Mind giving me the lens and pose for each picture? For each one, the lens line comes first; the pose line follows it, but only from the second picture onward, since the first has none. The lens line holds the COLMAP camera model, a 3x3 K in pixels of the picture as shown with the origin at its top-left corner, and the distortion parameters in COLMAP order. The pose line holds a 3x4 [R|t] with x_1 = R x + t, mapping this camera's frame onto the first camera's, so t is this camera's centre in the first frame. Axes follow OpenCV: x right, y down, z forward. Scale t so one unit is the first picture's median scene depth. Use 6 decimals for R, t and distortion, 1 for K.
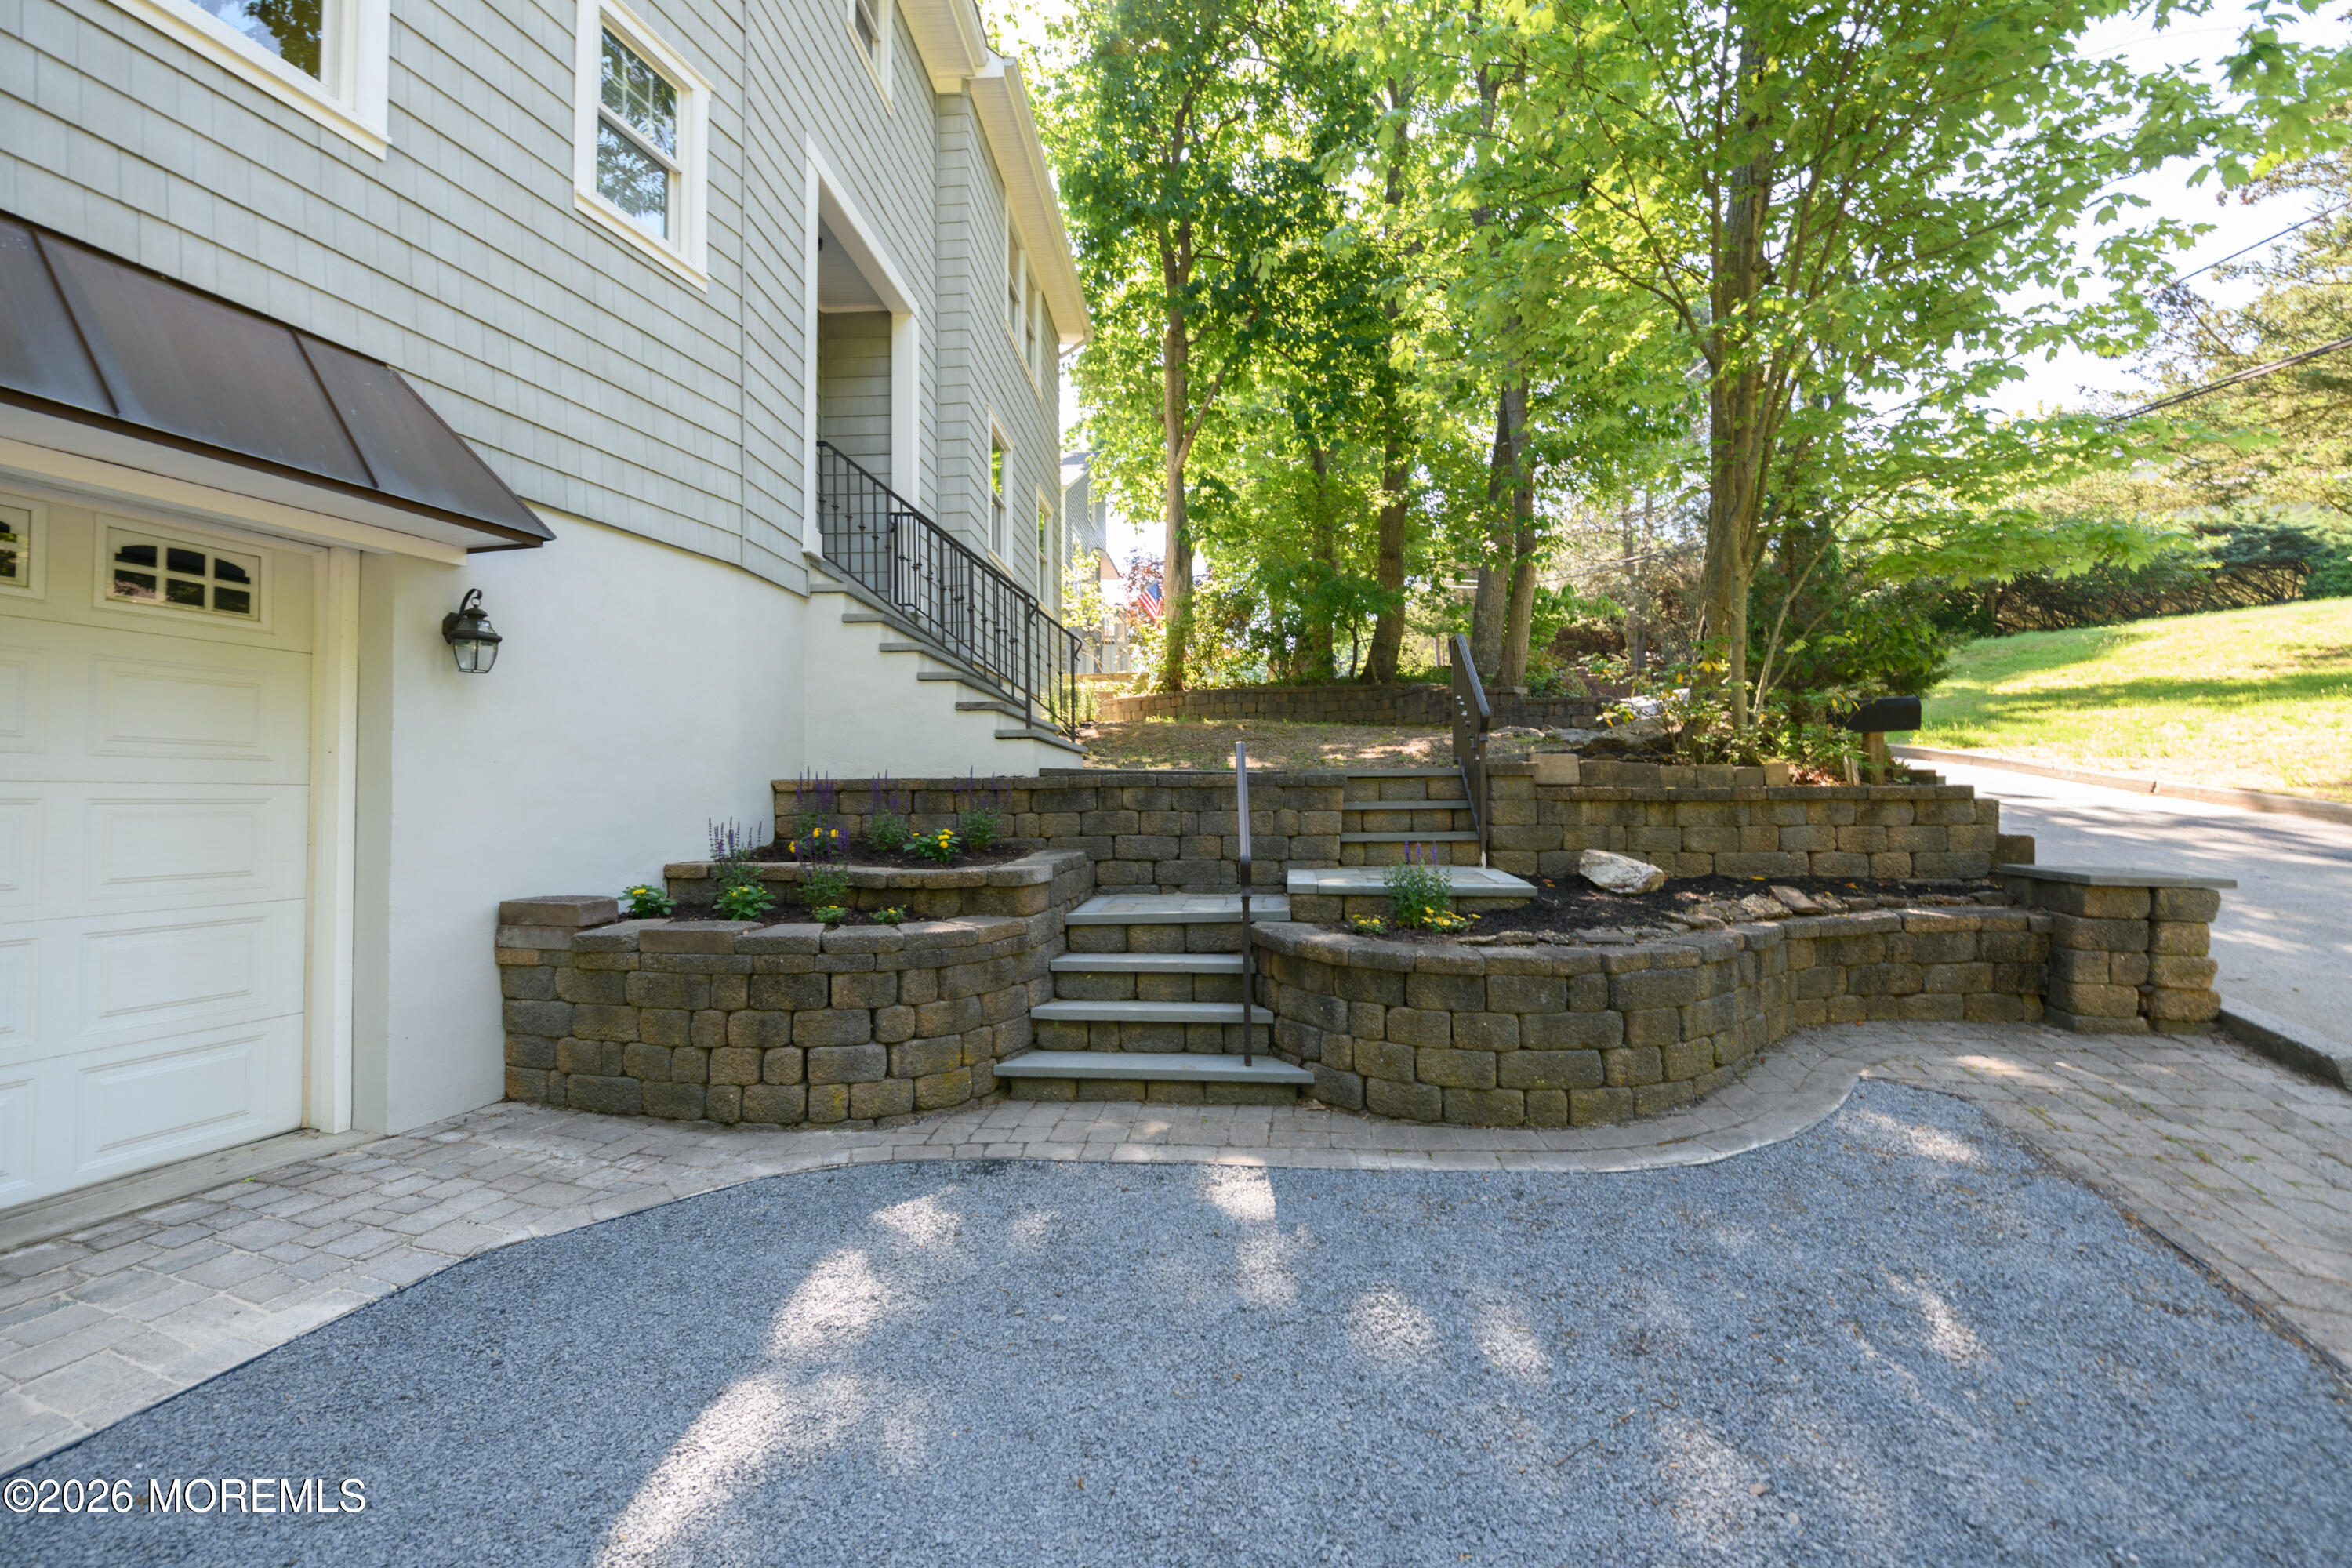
lens RADIAL K [[1012.1, 0, 1176.0], [0, 1012.1, 784.0], [0, 0, 1]] dist [0.010086, -0.010637]
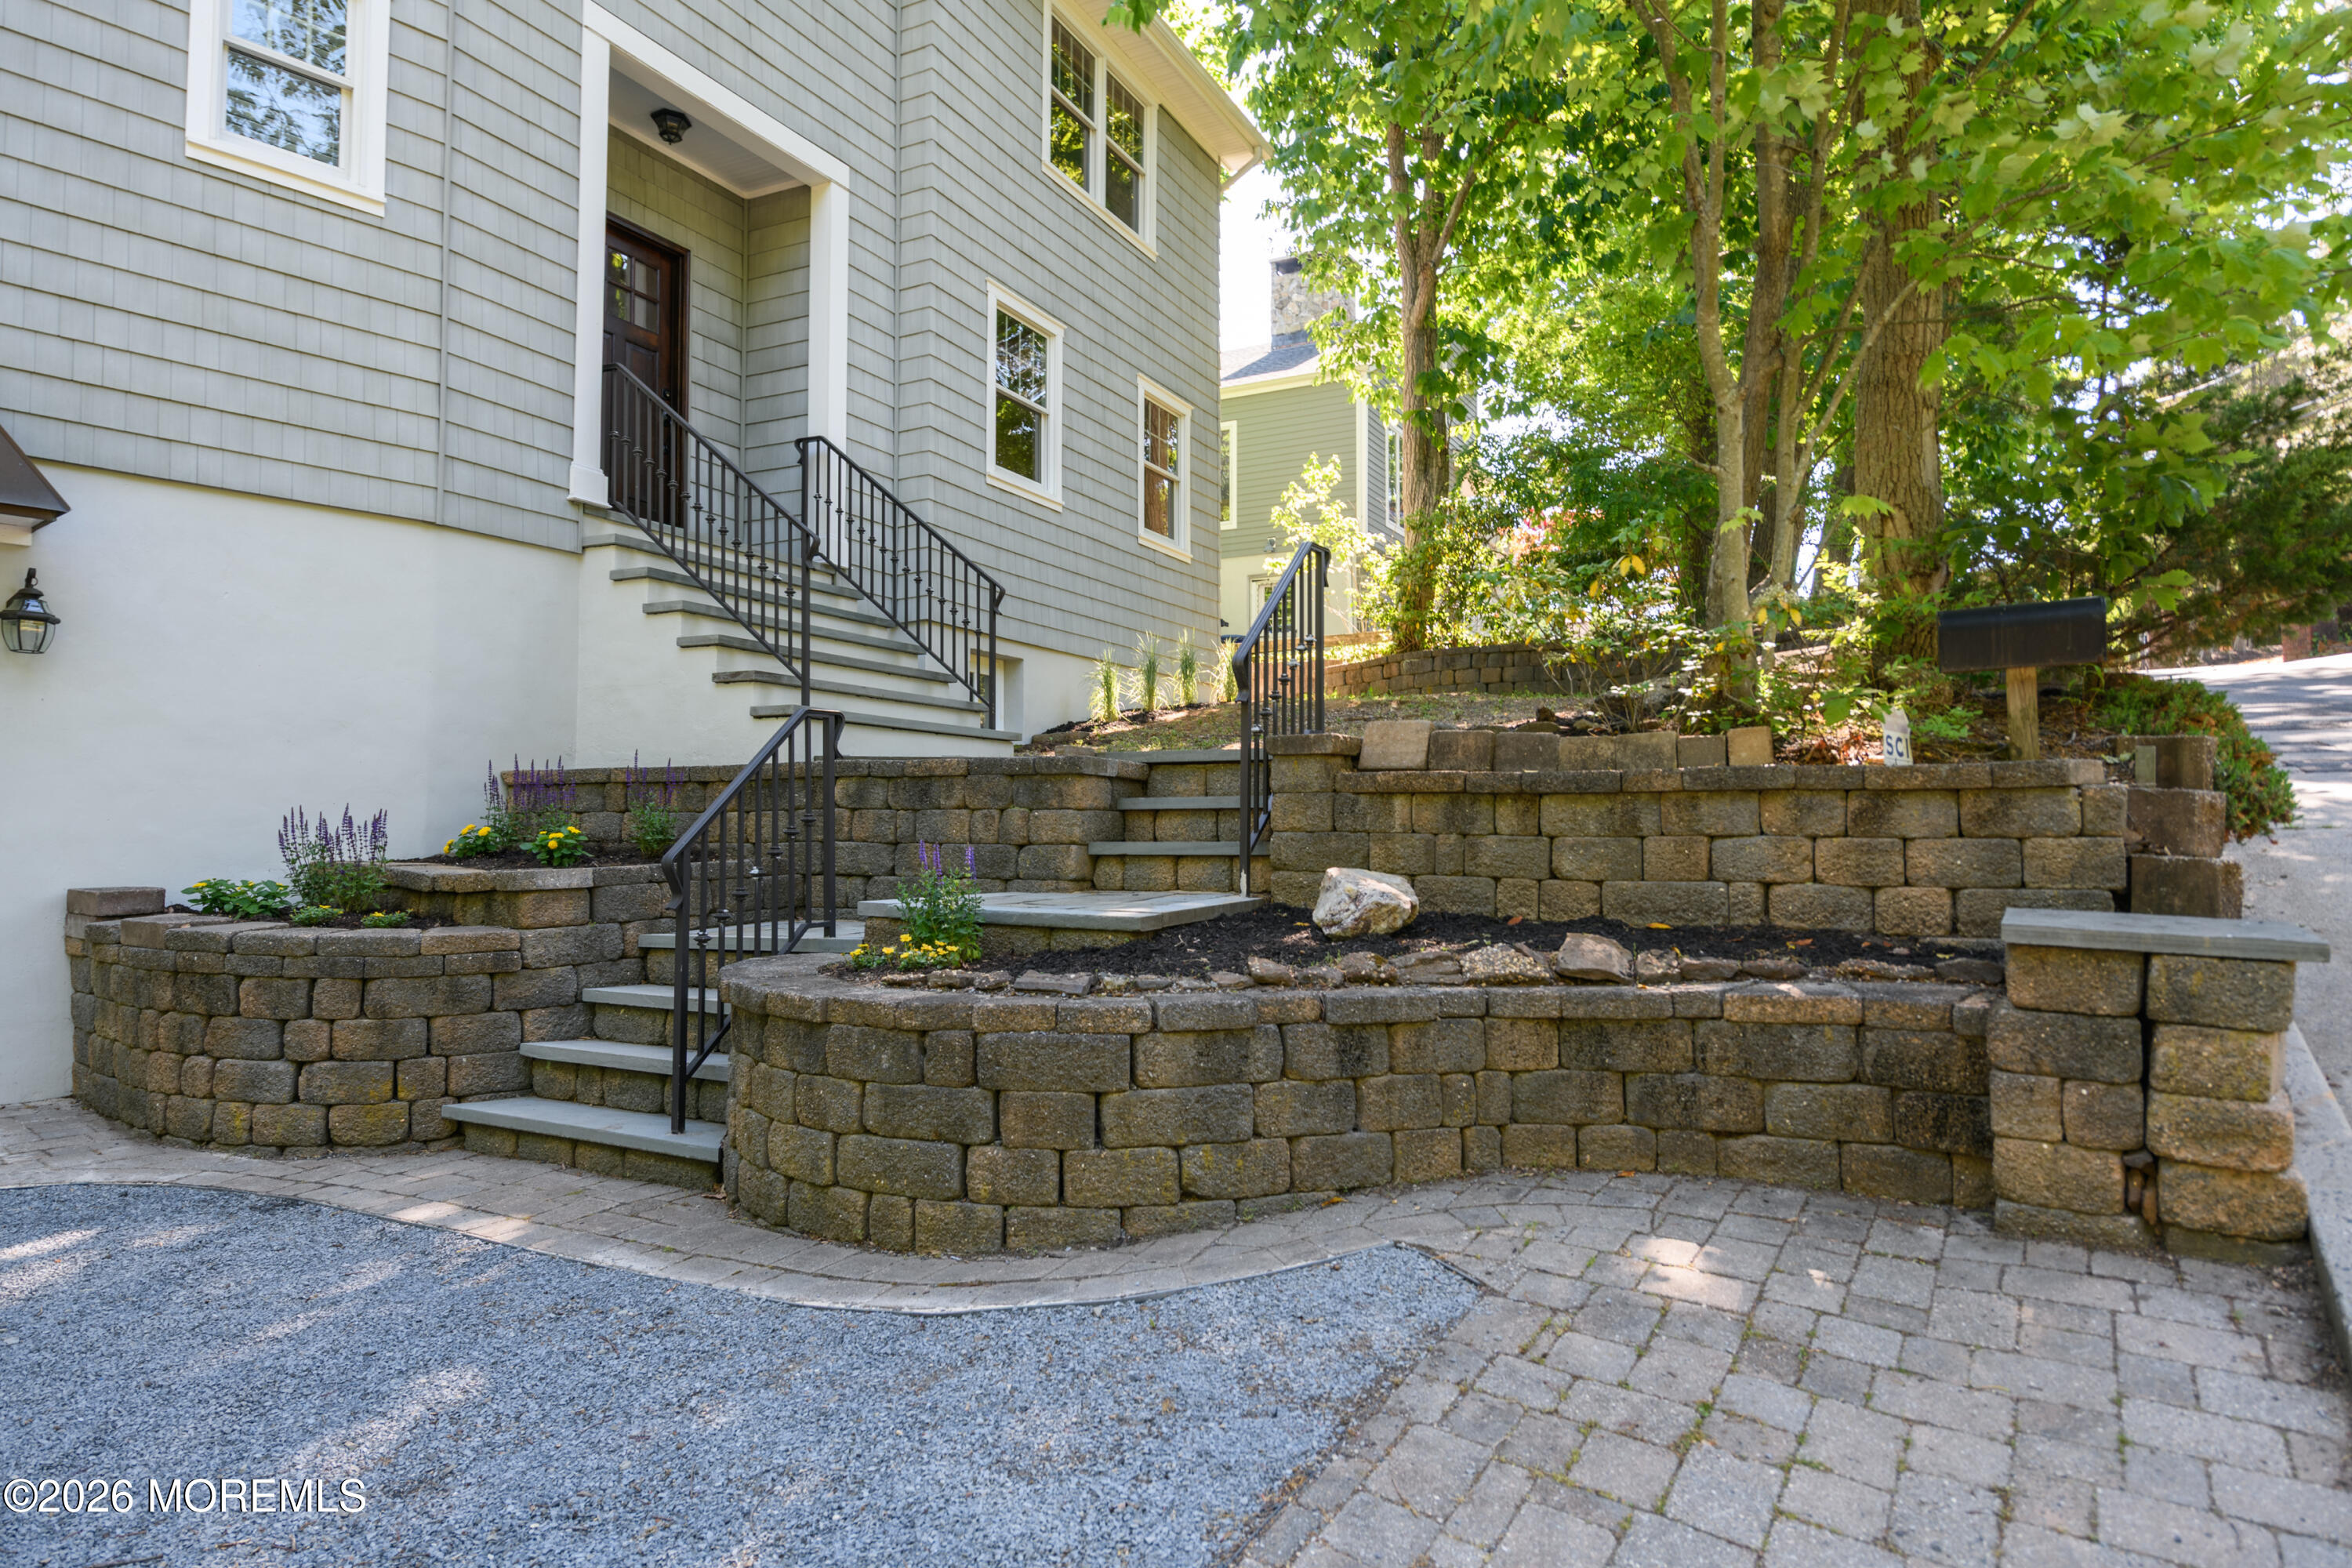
lens RADIAL K [[1483.9, 0, 1176.0], [0, 1483.9, 784.0], [0, 0, 1]] dist [0.034807, -0.026984]
pose [[0.906461, -0.003677, -0.422274, 0.850067], [-0.003522, 0.999861, -0.016267, 0.033462], [0.422276, 0.016233, 0.906322, 0.140182]]
